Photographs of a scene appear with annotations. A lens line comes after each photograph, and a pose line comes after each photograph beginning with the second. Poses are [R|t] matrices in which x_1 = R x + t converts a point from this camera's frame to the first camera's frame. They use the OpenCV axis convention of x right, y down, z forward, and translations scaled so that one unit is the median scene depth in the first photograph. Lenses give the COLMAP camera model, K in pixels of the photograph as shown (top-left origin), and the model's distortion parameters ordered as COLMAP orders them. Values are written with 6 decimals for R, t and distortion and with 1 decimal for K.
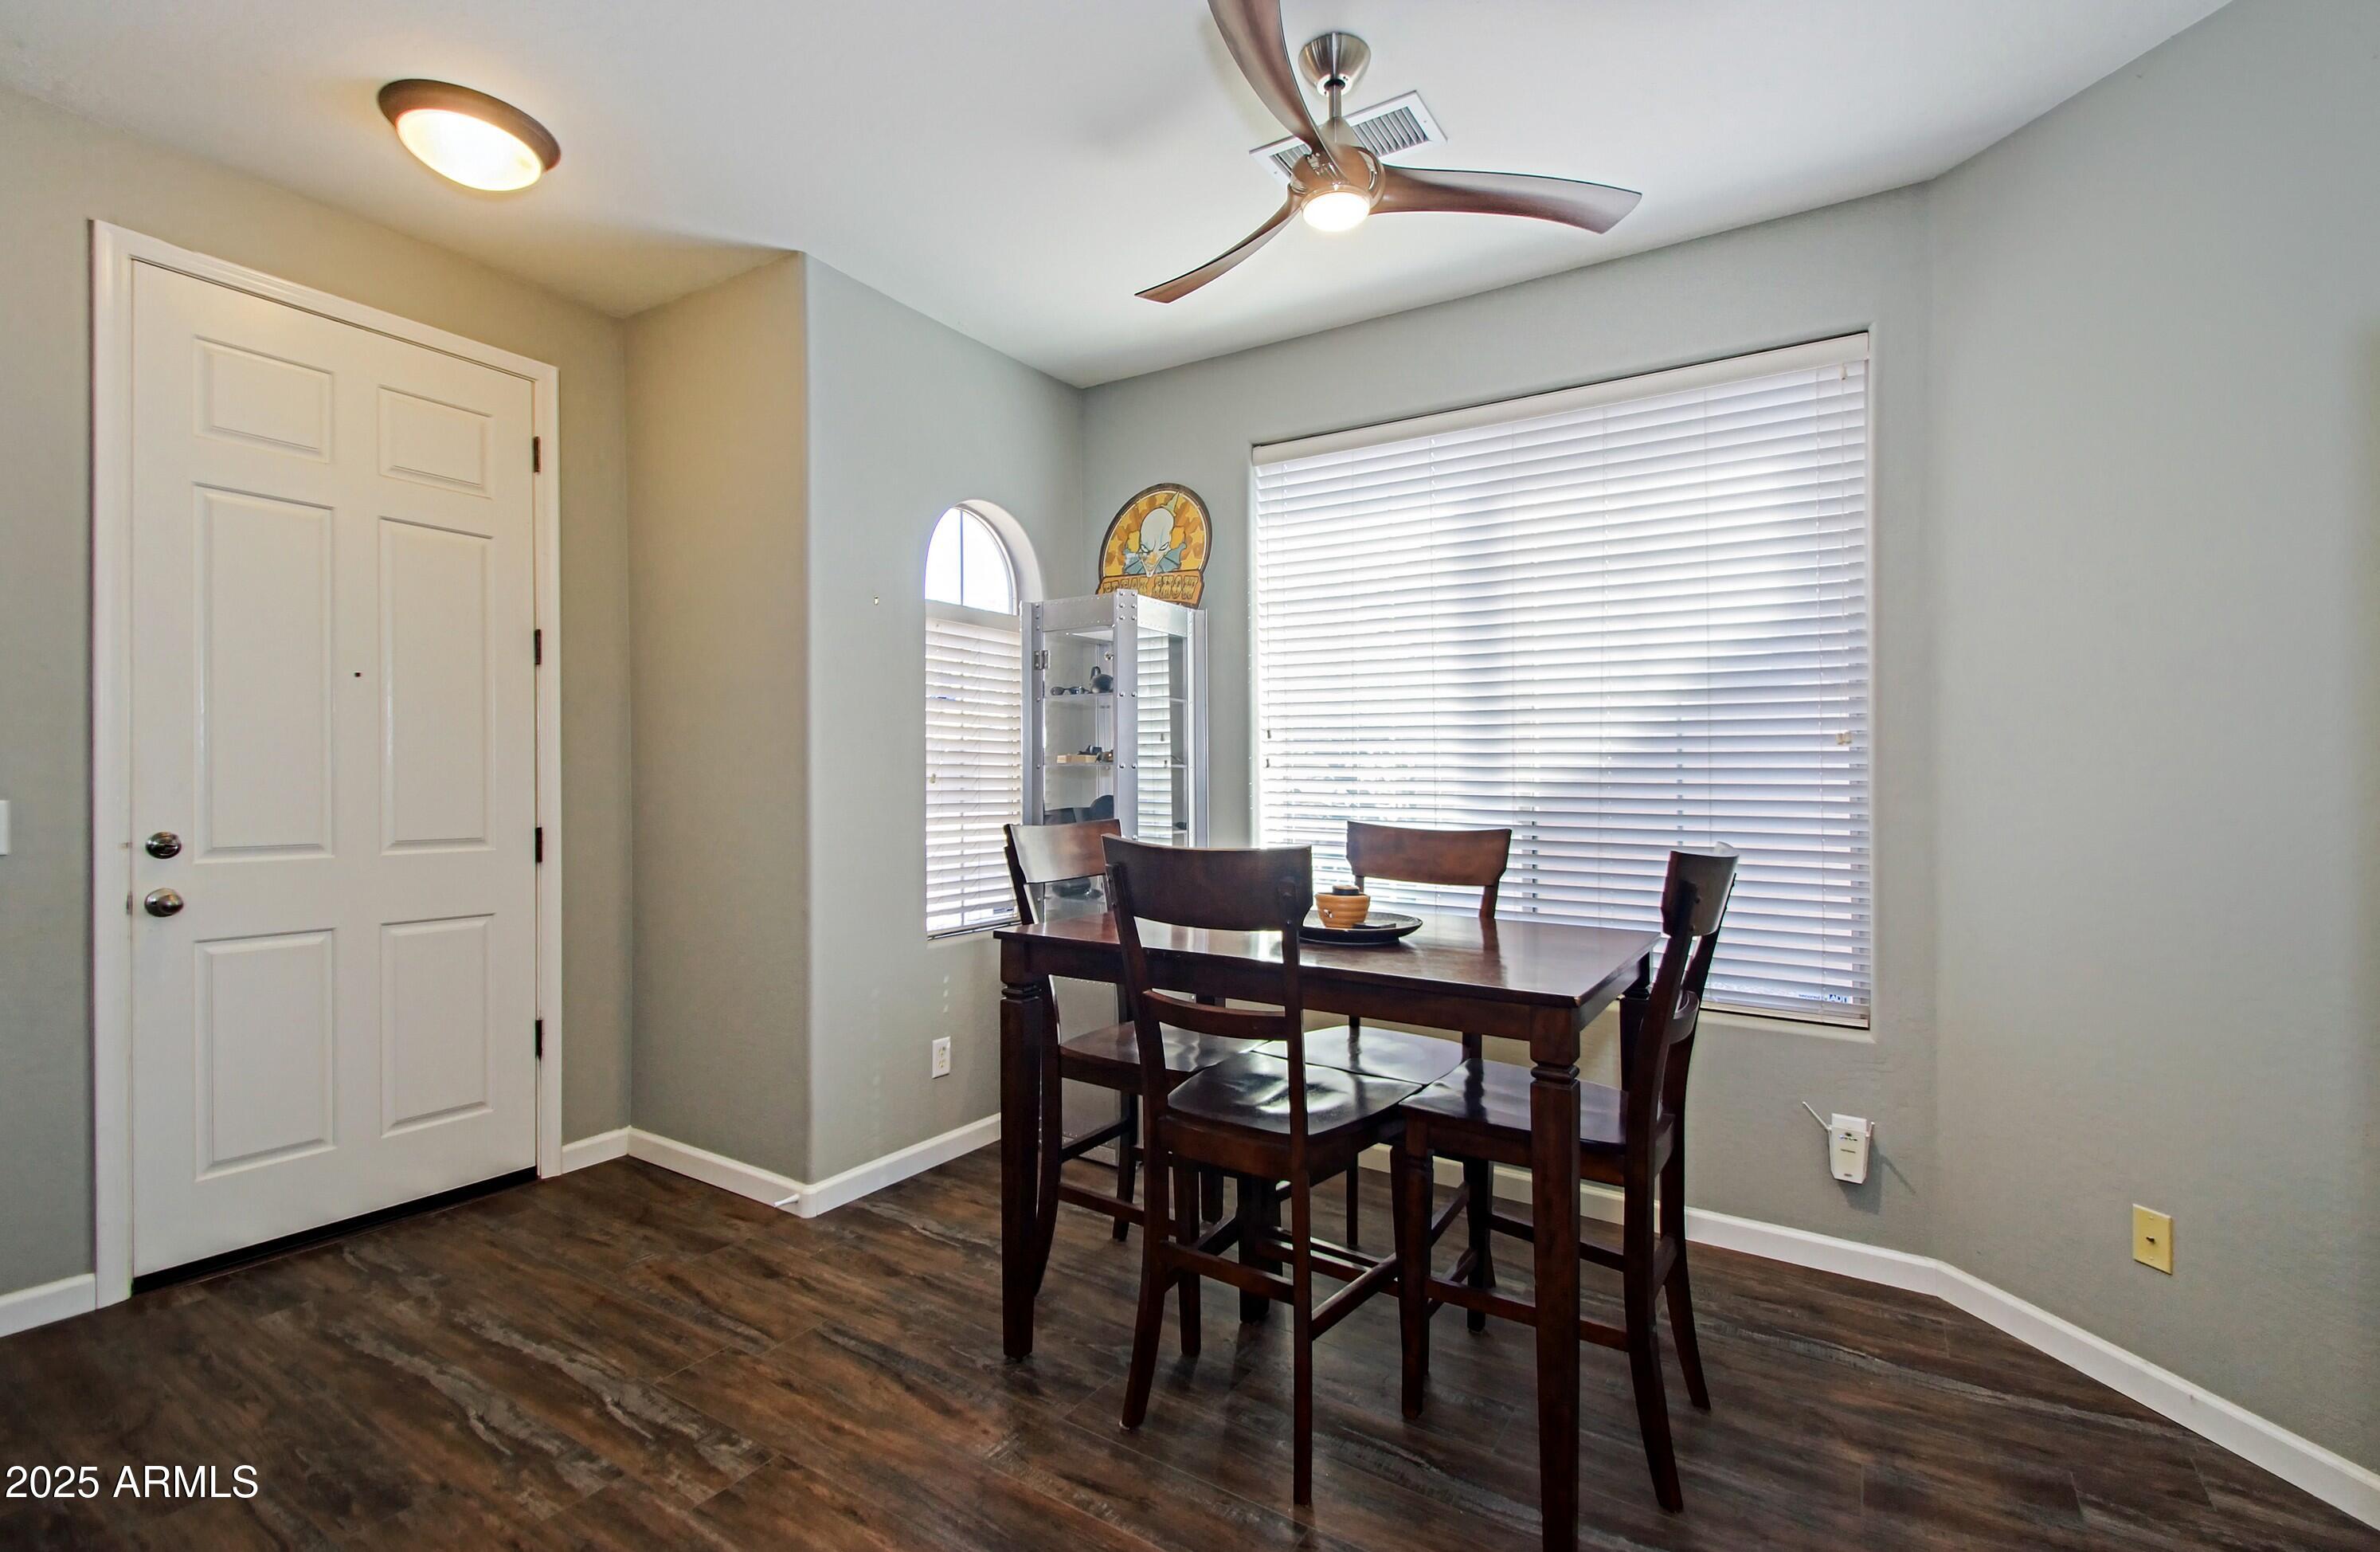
lens RADIAL K [[1056.9, 0, 1190.0], [0, 1056.9, 776.0], [0, 0, 1]] dist [0.020256, 0.000118]
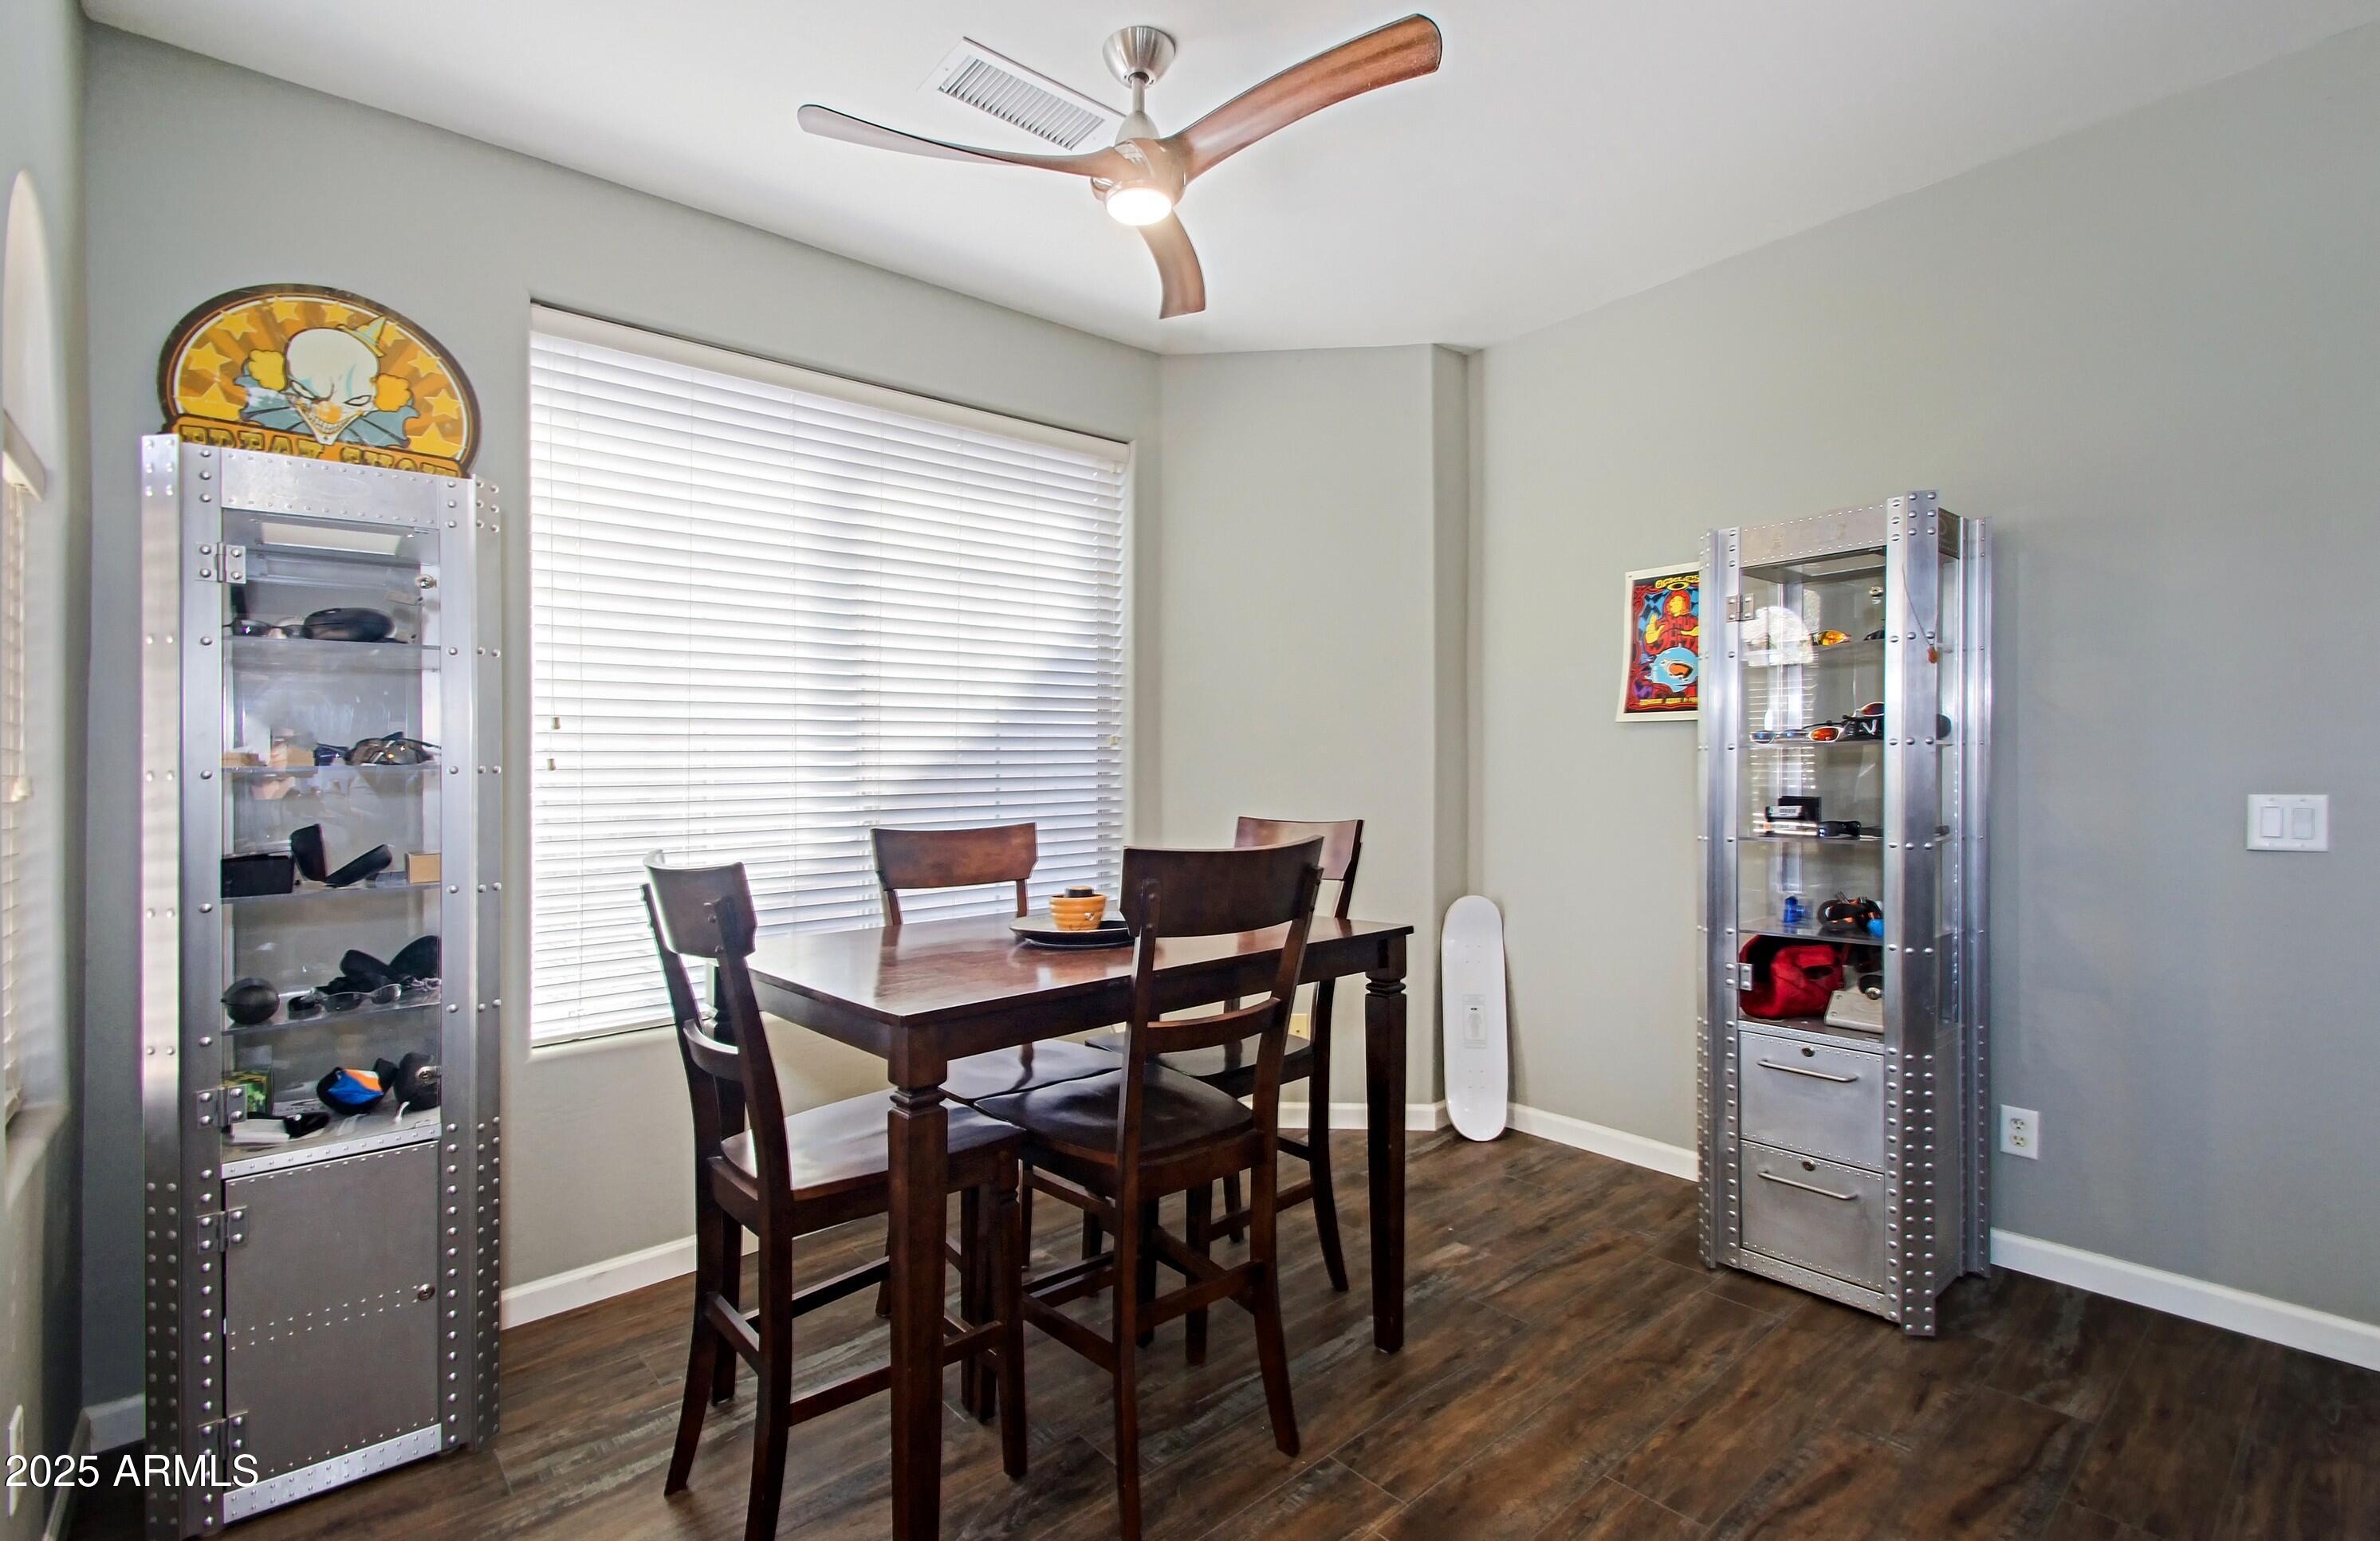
lens RADIAL K [[1076.9, 0, 1190.0], [0, 1076.9, 770.5], [0, 0, 1]] dist [-0.013578, 0.000143]
pose [[0.271806, -0.009447, 0.962306, -0.542047], [0.023369, 0.999722, 0.003214, -0.001664], [-0.962068, 0.021615, 0.271951, 0.455715]]
